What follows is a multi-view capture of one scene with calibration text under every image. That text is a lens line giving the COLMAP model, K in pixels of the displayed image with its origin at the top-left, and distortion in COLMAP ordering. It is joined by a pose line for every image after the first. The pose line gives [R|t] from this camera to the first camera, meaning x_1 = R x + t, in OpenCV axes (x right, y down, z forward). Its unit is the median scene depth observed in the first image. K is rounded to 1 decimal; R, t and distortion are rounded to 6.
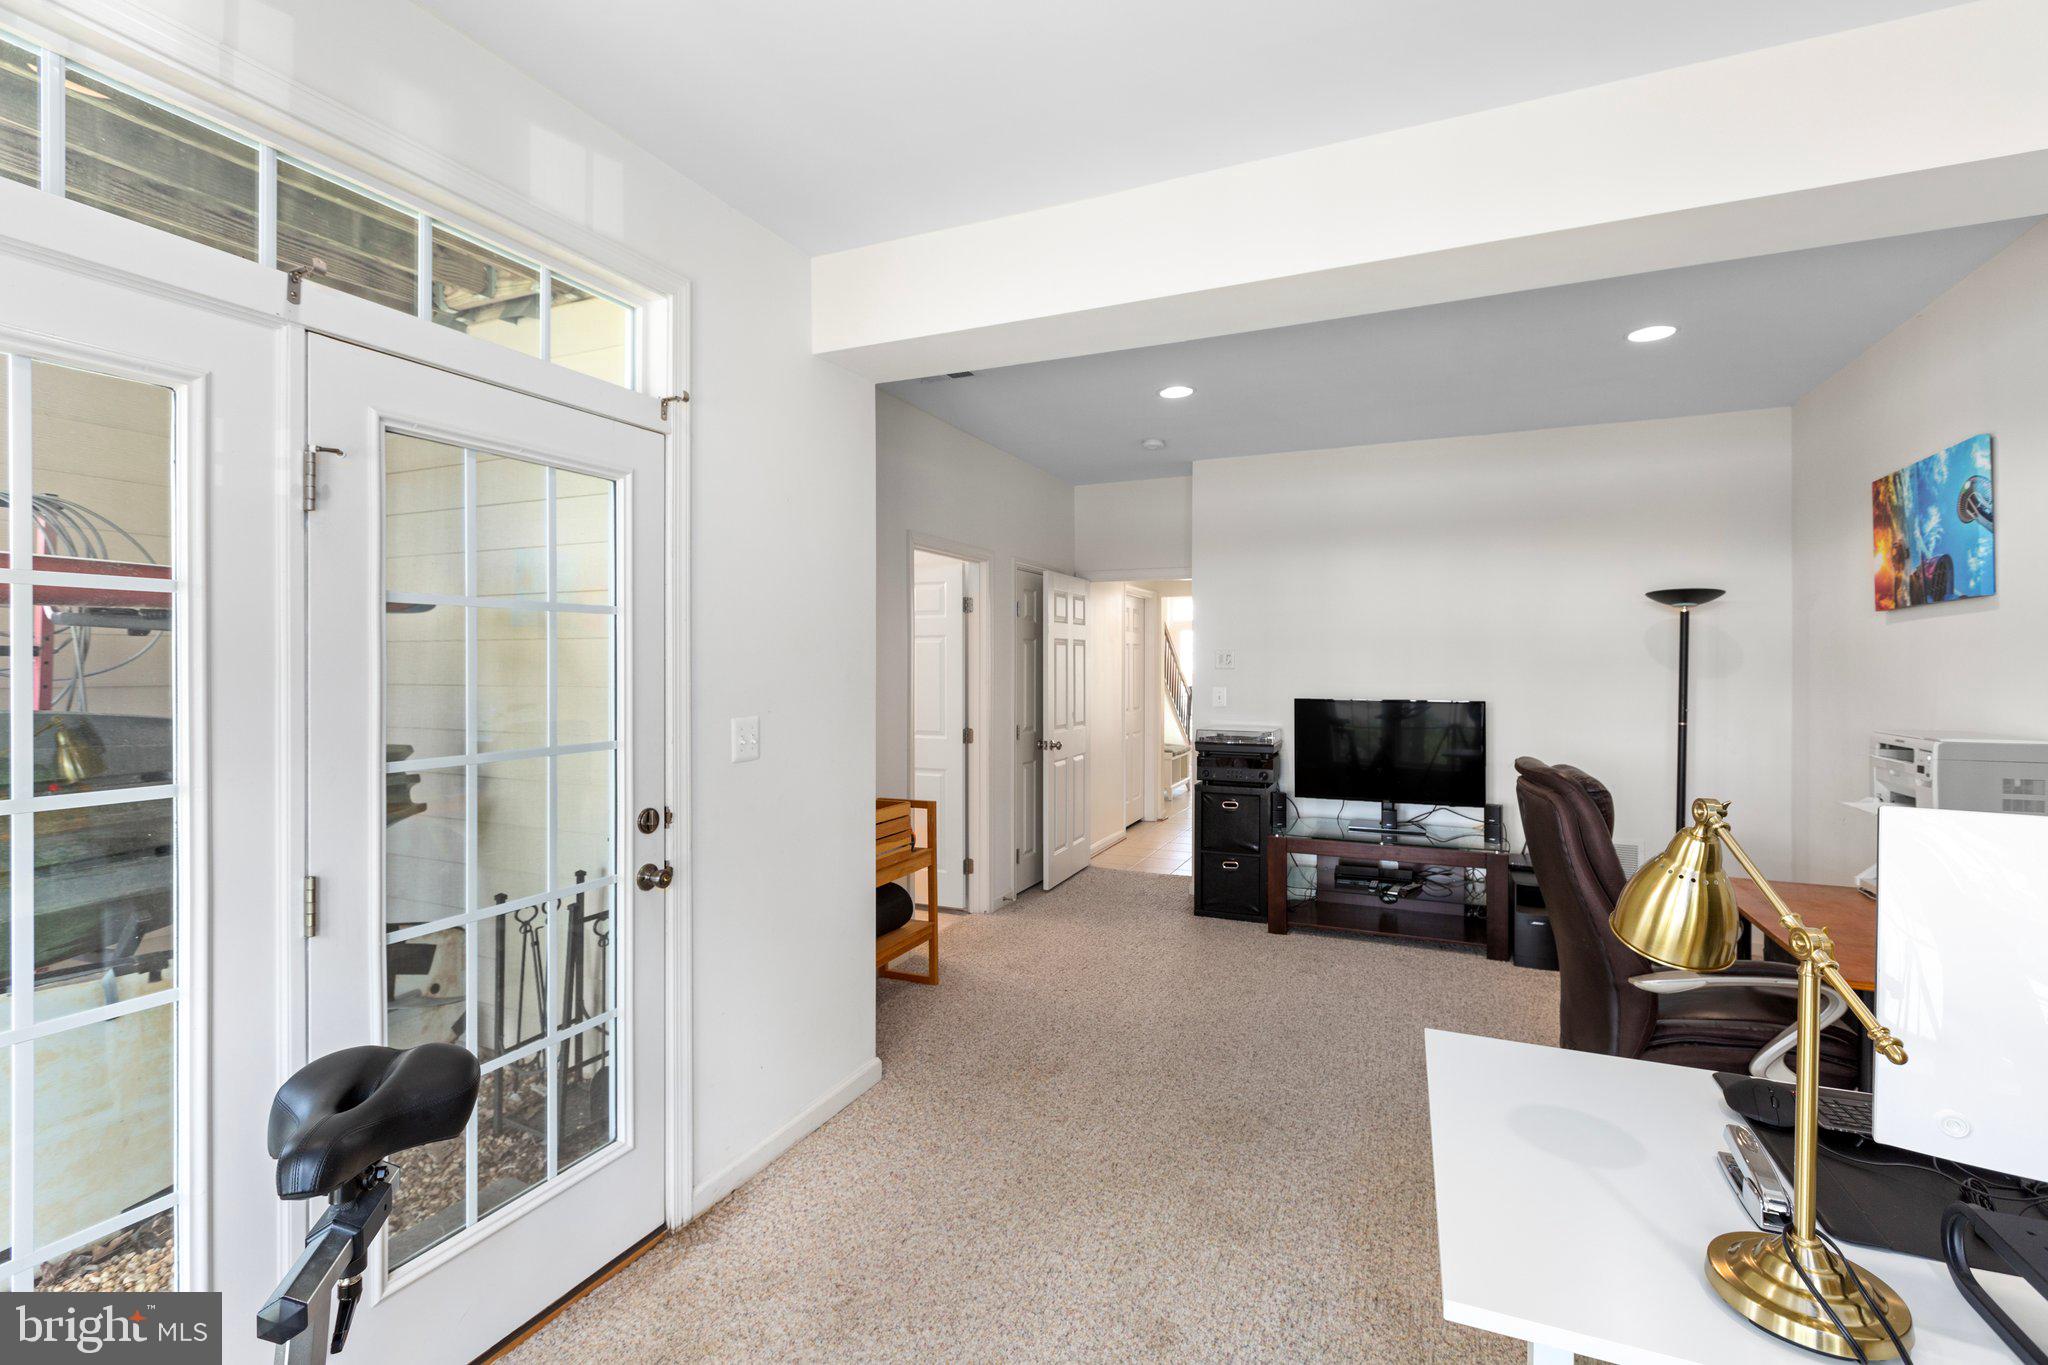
lens RADIAL K [[924.5, 0, 1021.9], [0, 924.5, 670.8], [0, 0, 1]] dist [-0.000197, 0.000043]
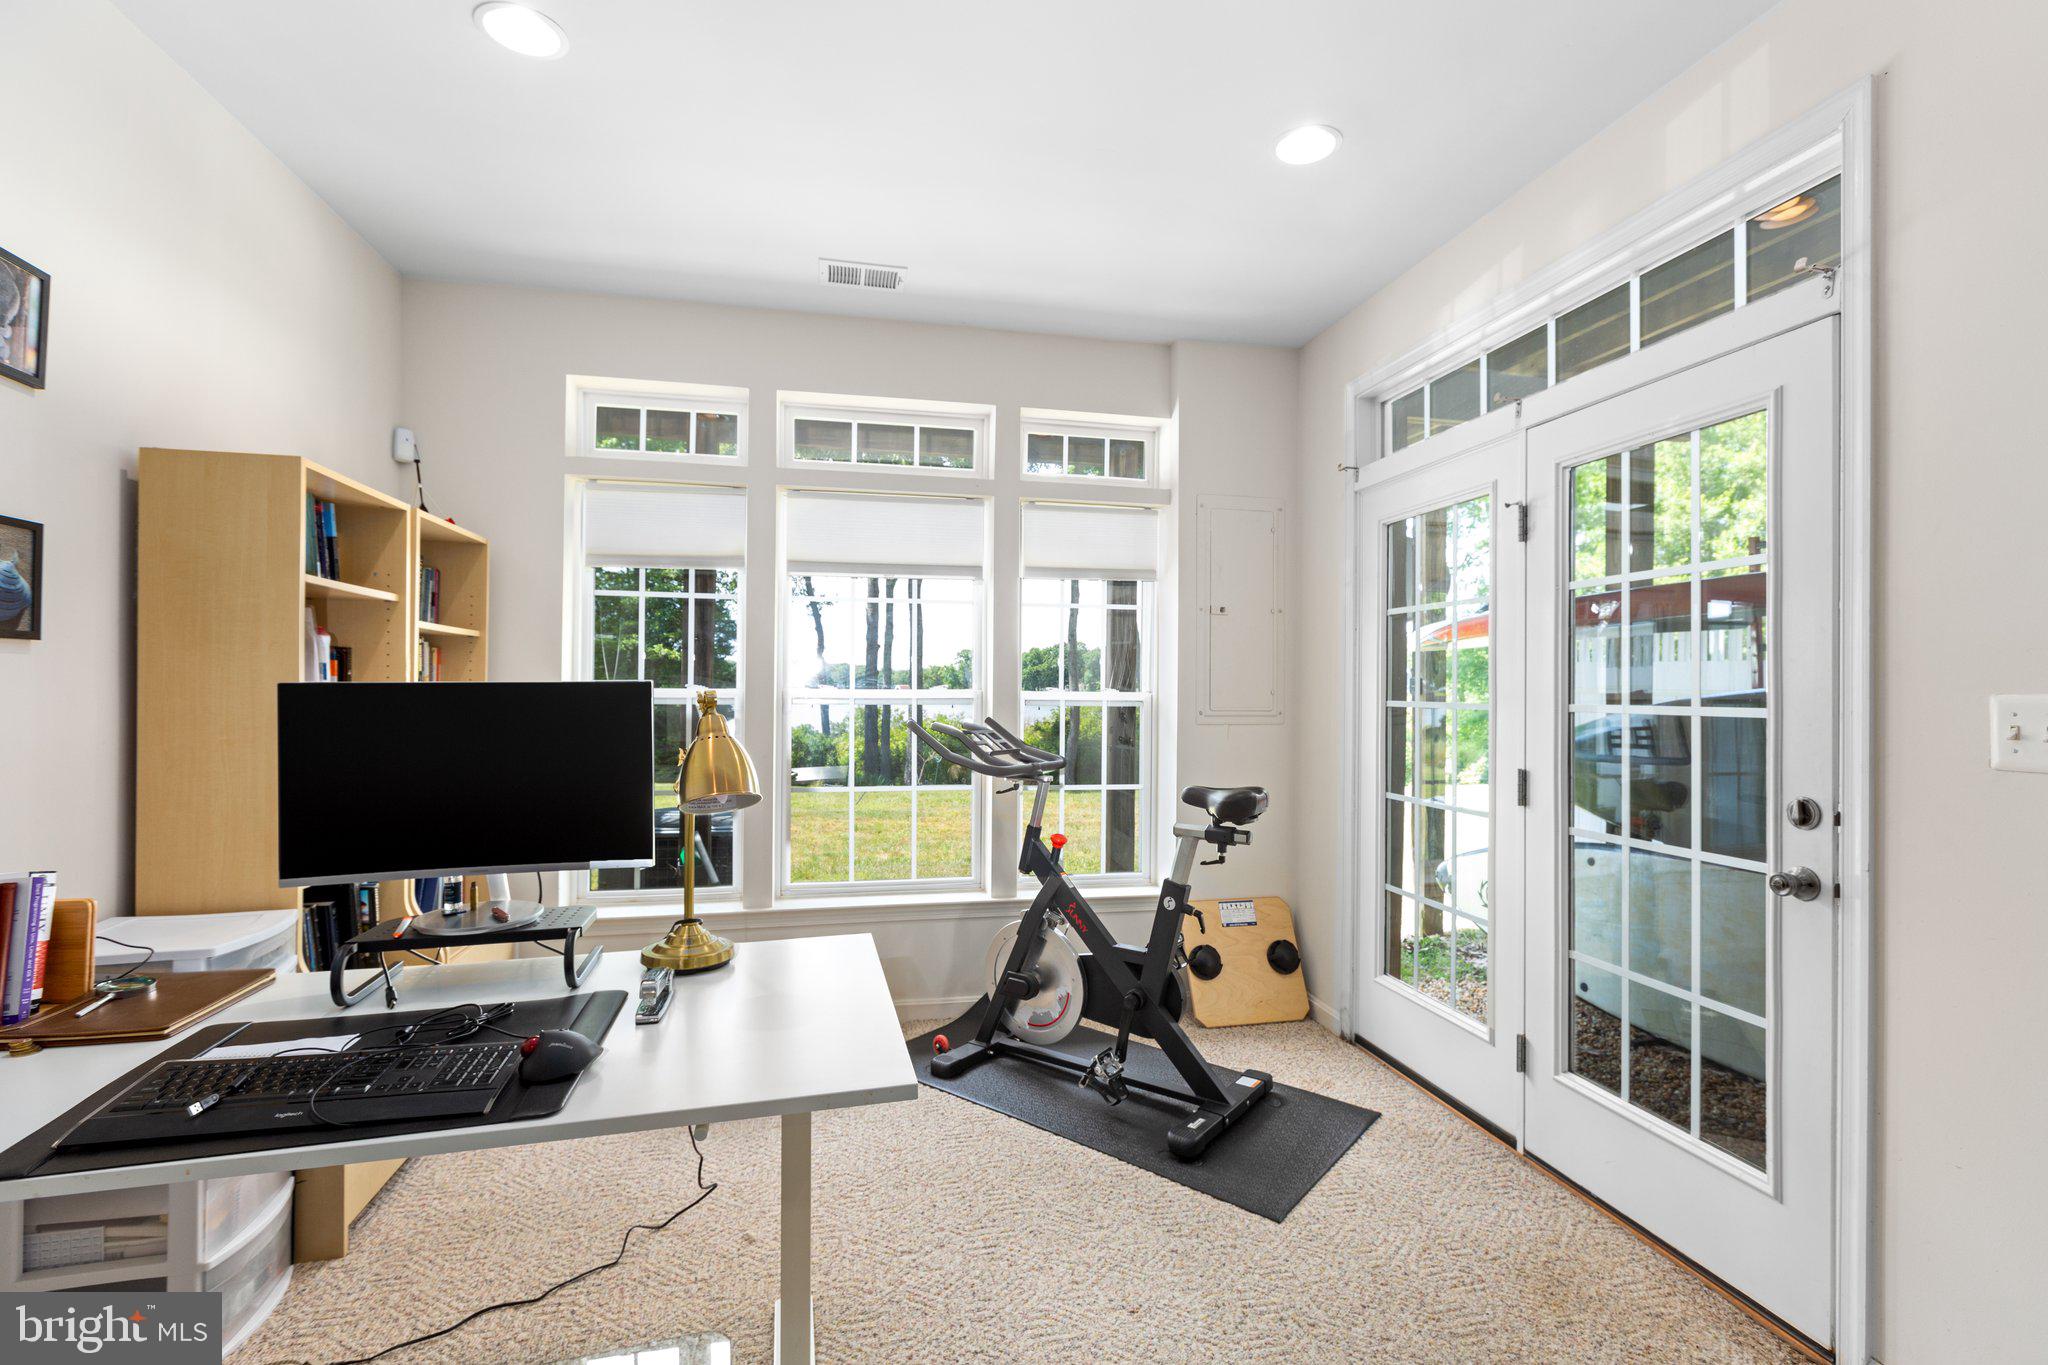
lens RADIAL K [[919.0, 0, 1019.5], [0, 919.0, 688.8], [0, 0, 1]] dist [-0.000273, 0.000149]
pose [[-0.804608, 0.000700, -0.593806, 0.673603], [-0.006210, 0.999935, 0.009594, 0.054134], [0.593774, 0.011406, -0.804551, 1.351731]]
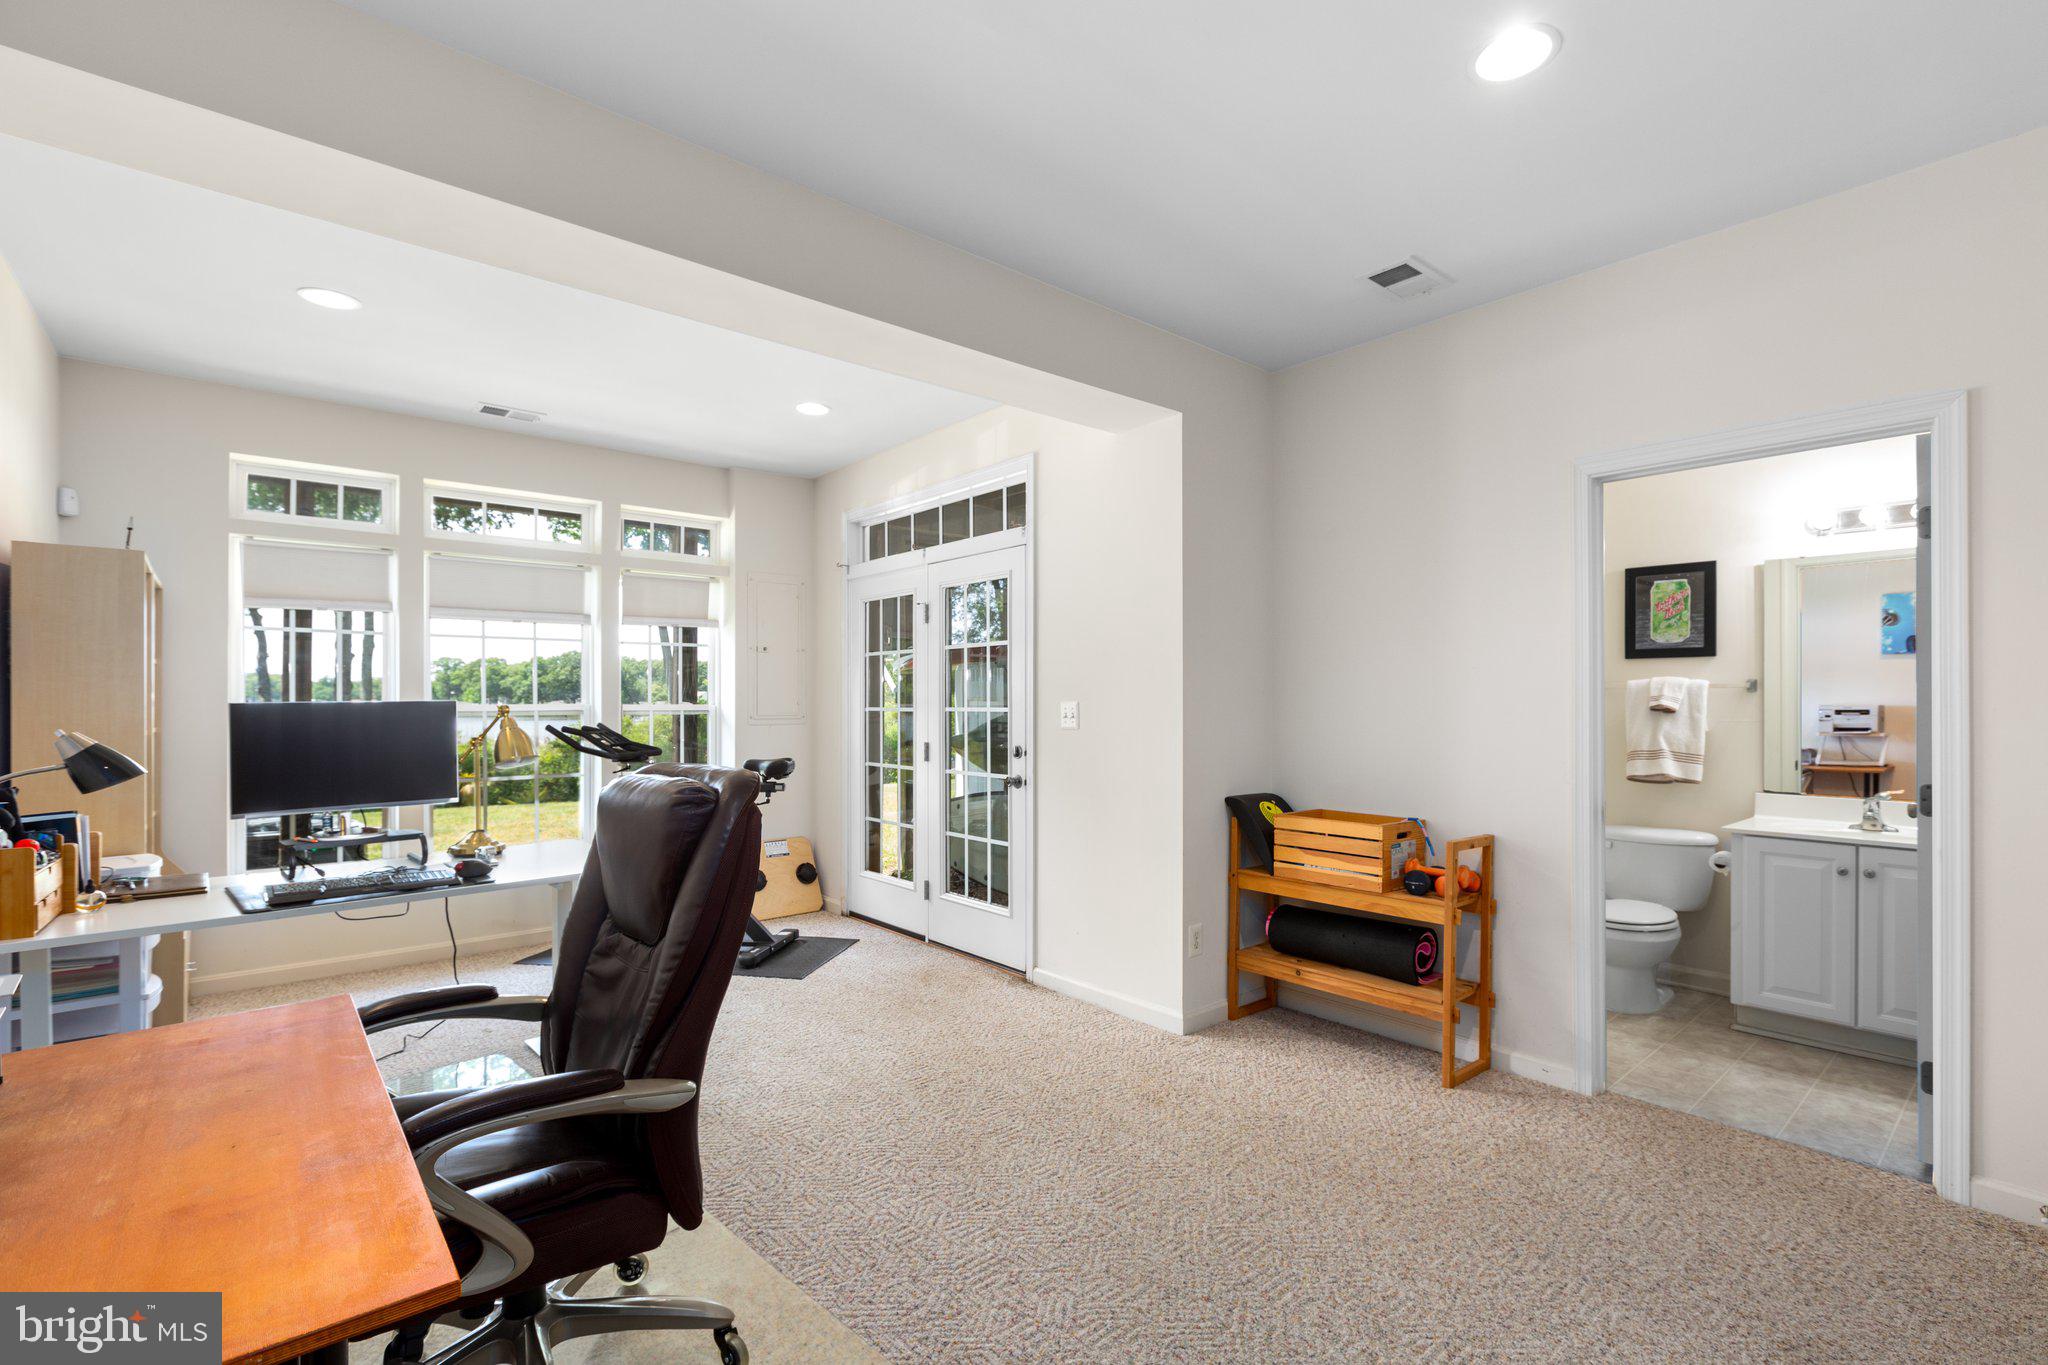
lens RADIAL K [[919.0, 0, 1019.5], [0, 919.0, 688.8], [0, 0, 1]] dist [-0.000273, 0.000149]
pose [[-0.424682, -0.004246, -0.905333, 1.427363], [-0.002028, 0.999991, -0.003738, 0.041454], [0.905340, 0.000249, -0.424687, 1.973223]]
